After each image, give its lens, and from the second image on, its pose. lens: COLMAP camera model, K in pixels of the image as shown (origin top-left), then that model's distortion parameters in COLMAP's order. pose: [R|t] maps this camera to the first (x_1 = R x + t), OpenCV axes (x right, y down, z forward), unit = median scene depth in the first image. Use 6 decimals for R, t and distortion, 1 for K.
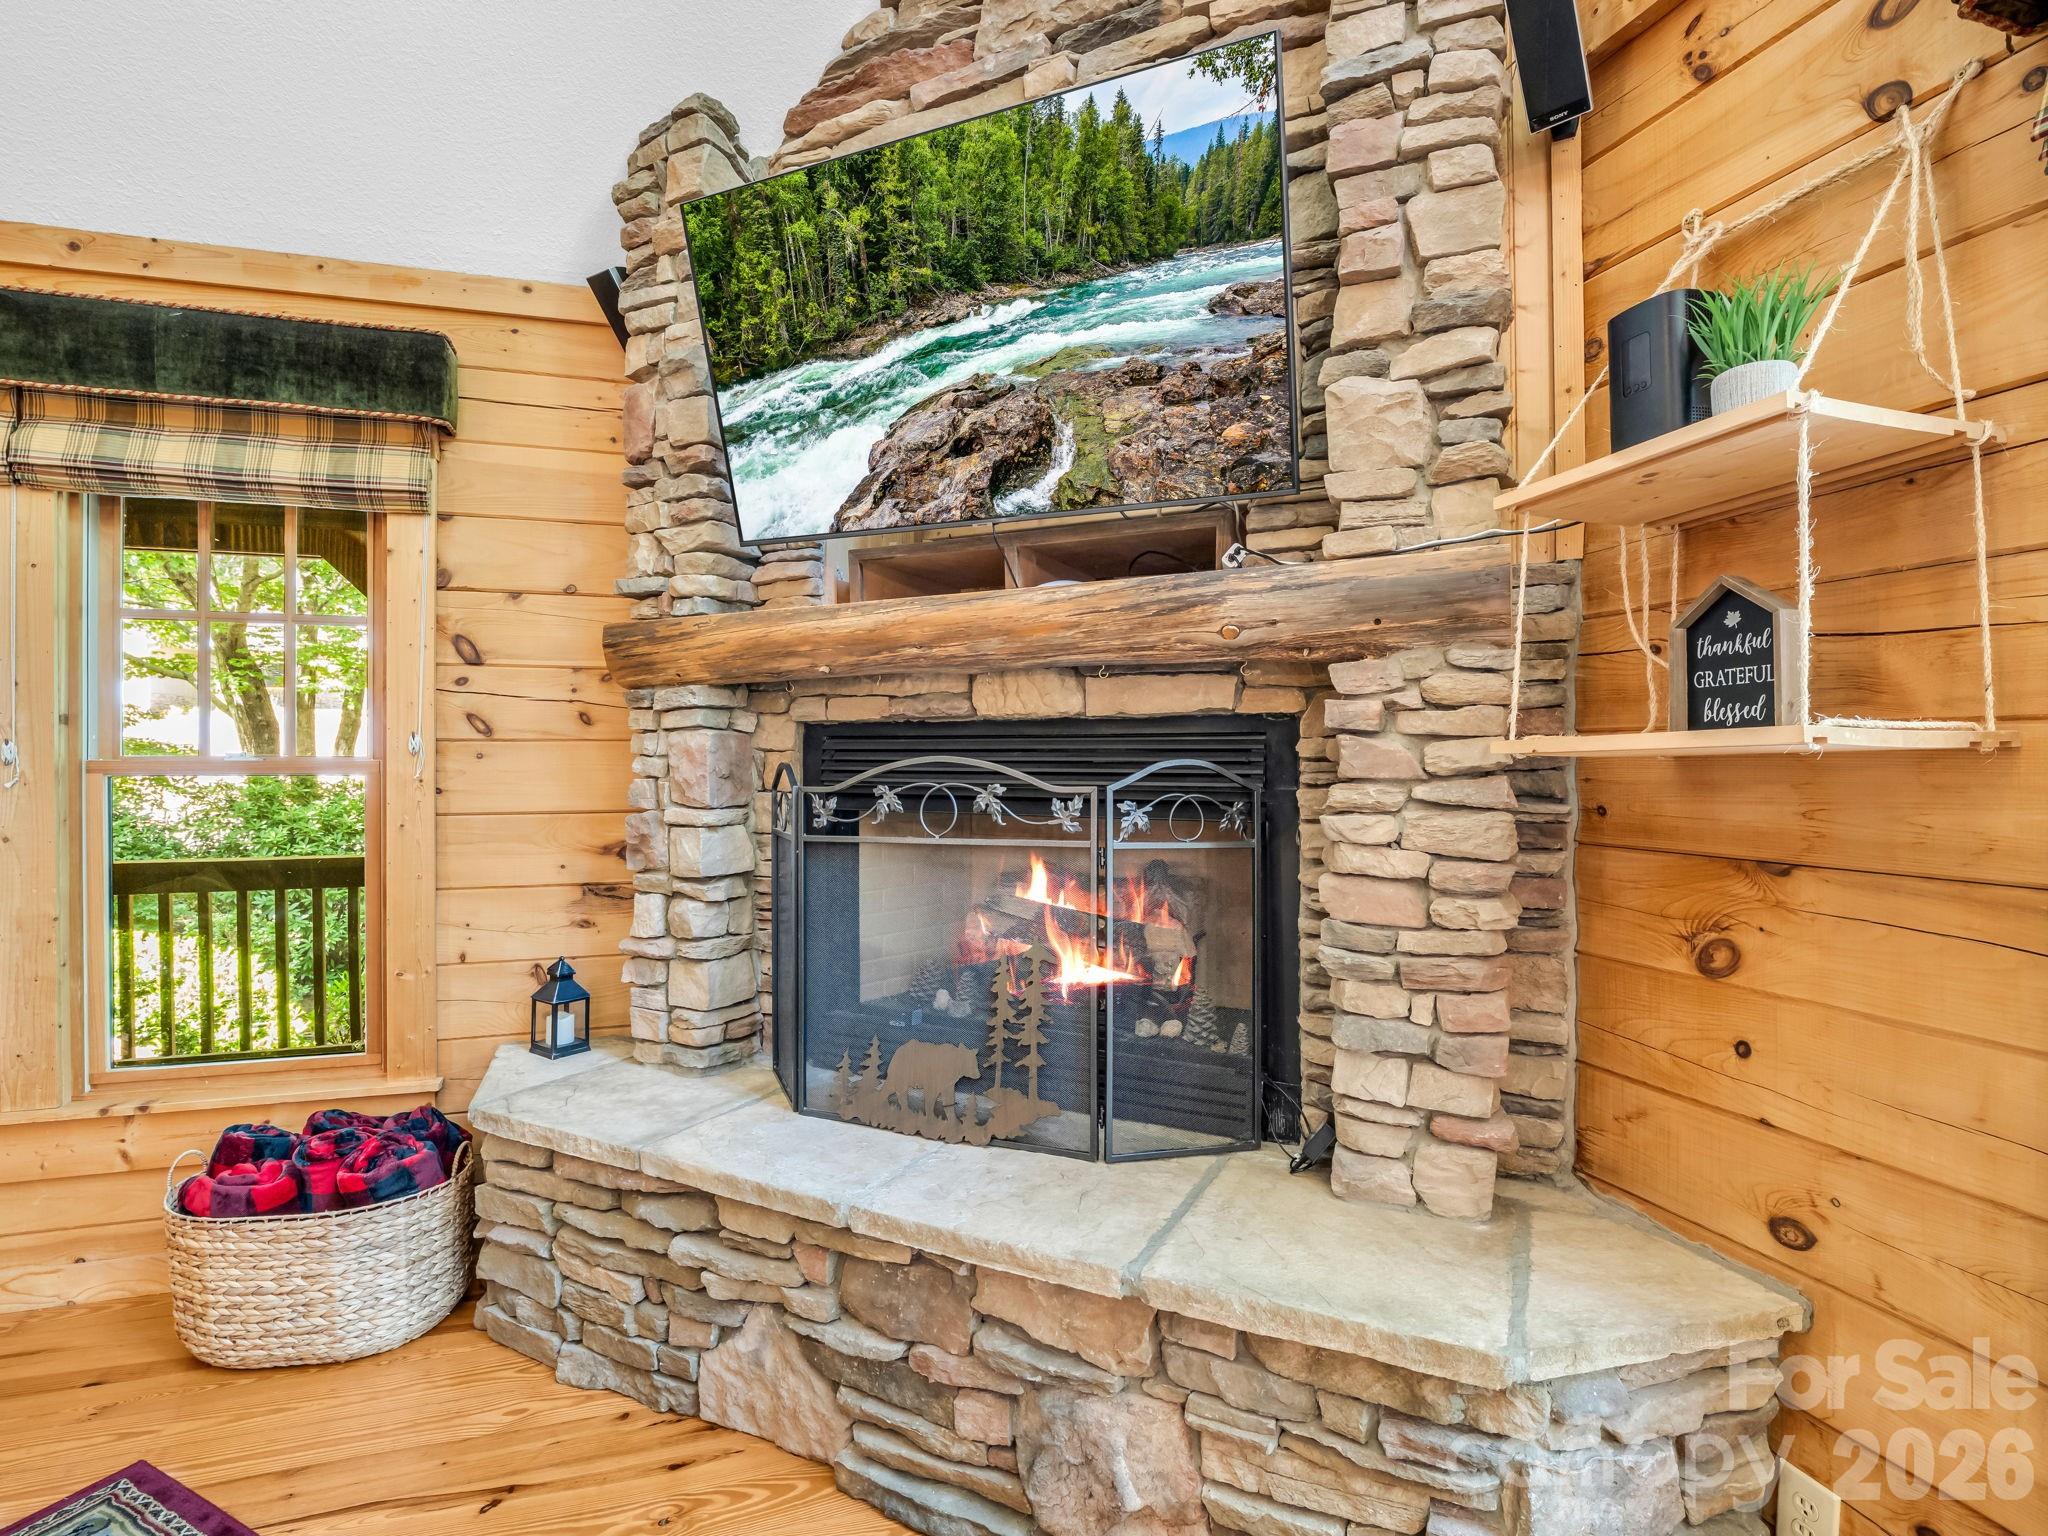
lens RADIAL K [[1034.3, 0, 1023.1], [0, 1034.3, 769.7], [0, 0, 1]] dist [-0.028274, 0.000504]
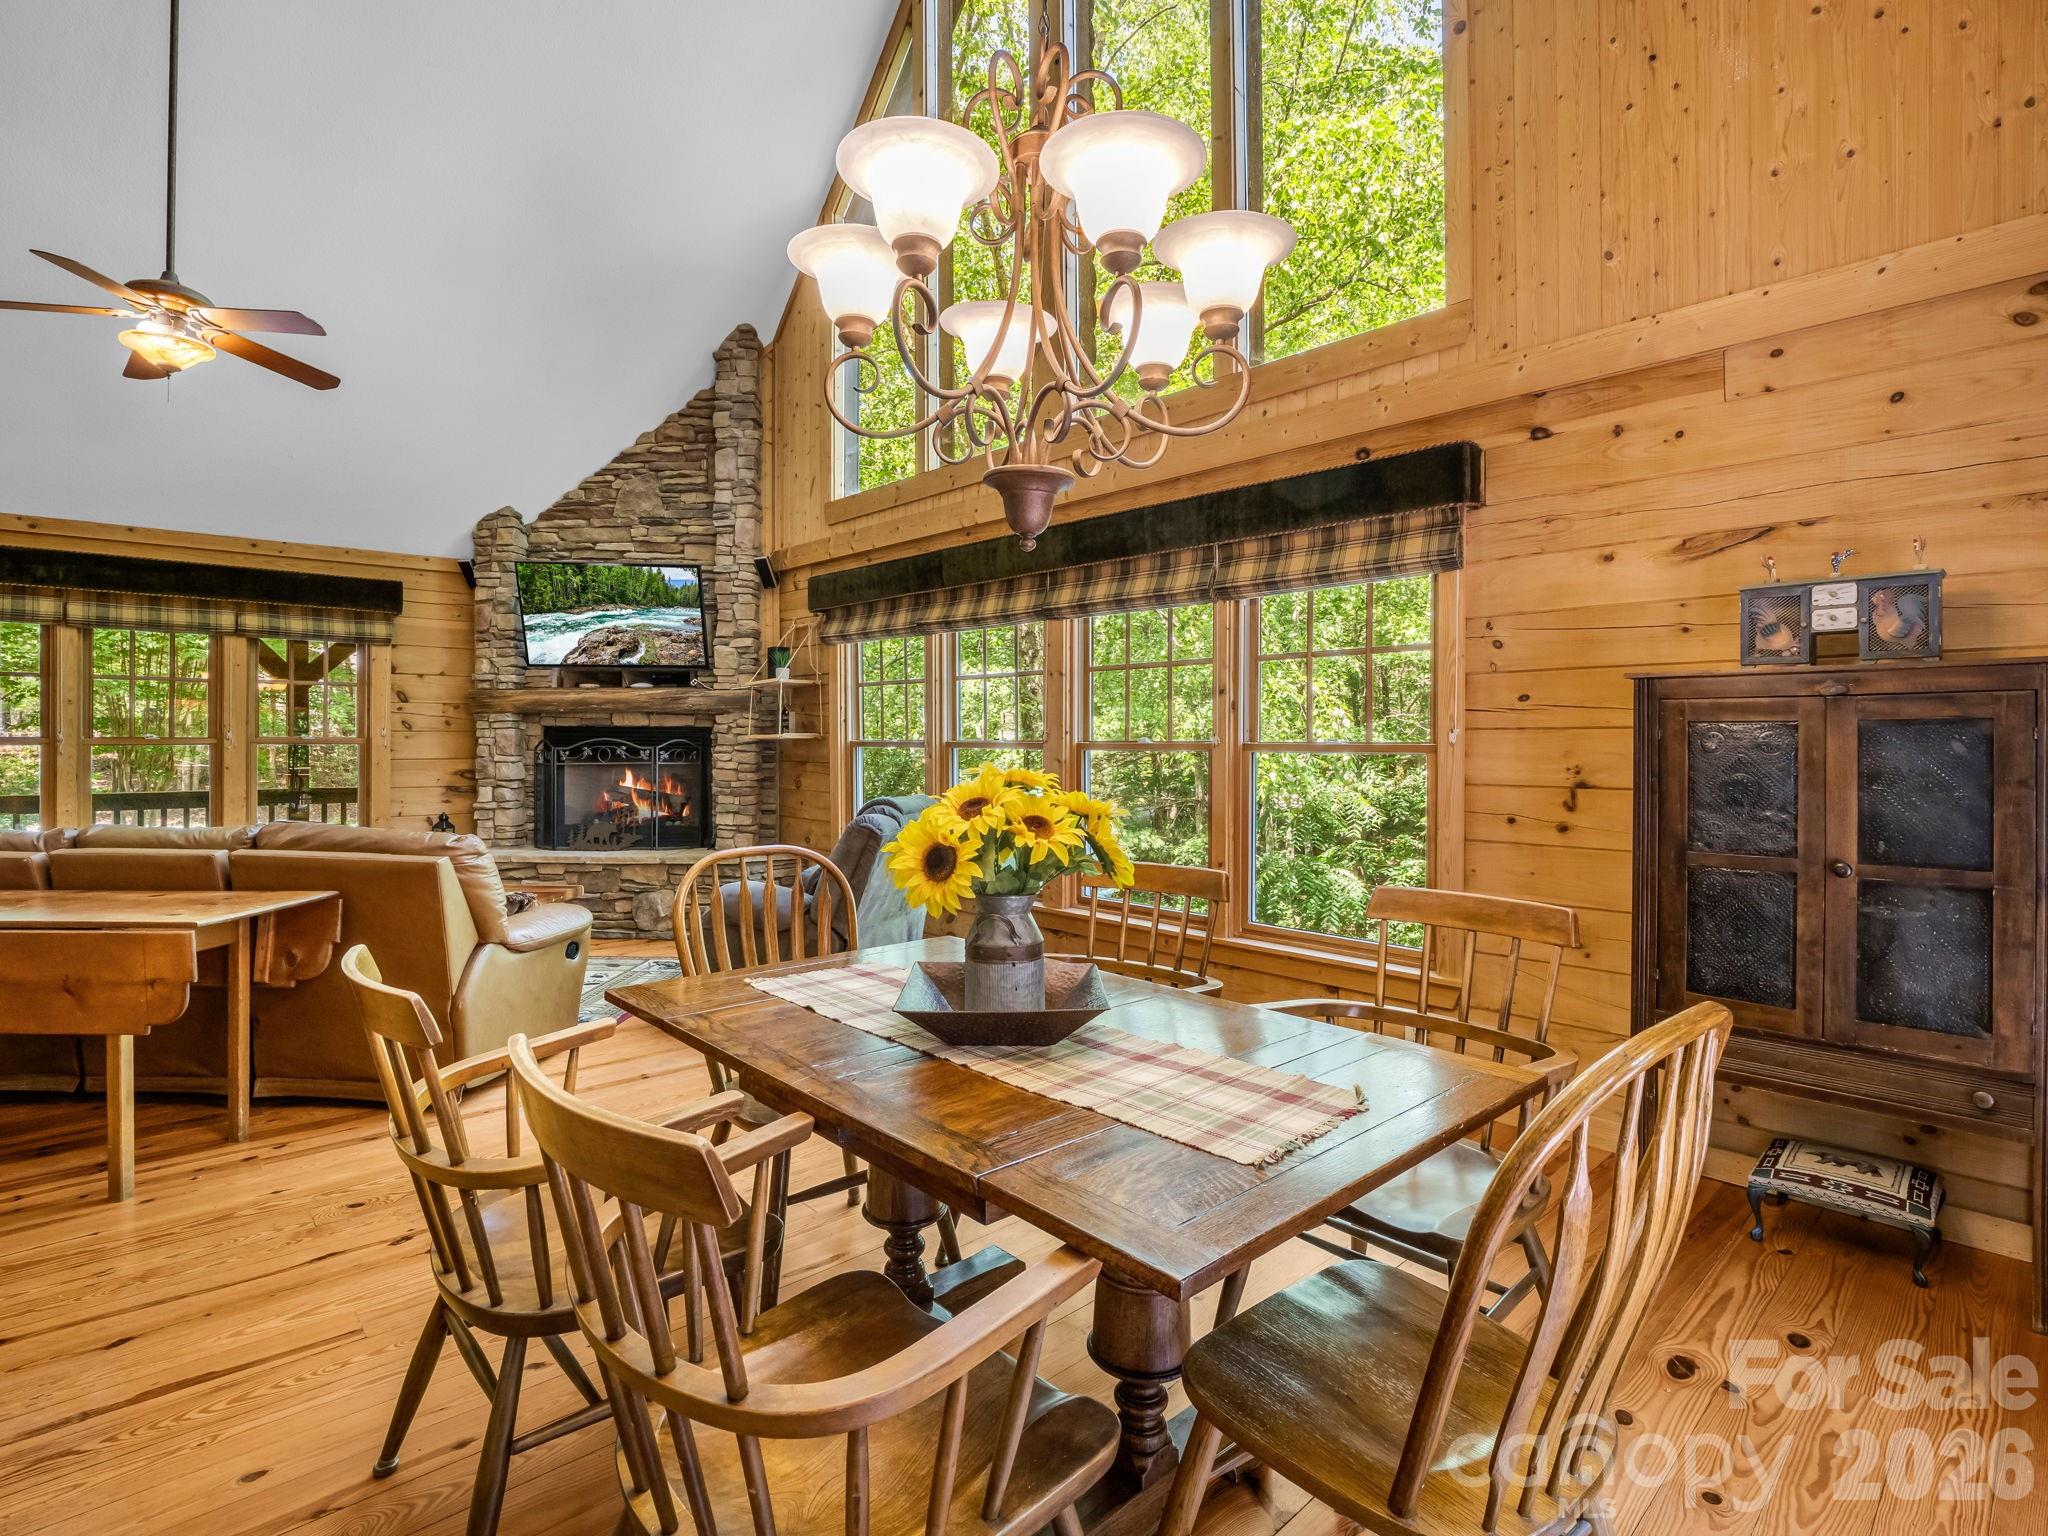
lens RADIAL K [[1034.3, 0, 1013.6], [0, 1034.3, 765.1], [0, 0, 1]] dist [-0.028274, 0.000504]
pose [[0.919988, -0.002528, 0.391938, -0.160304], [-0.001726, 0.999943, 0.010500, 0.034857], [-0.391942, -0.010336, 0.919932, -2.486061]]
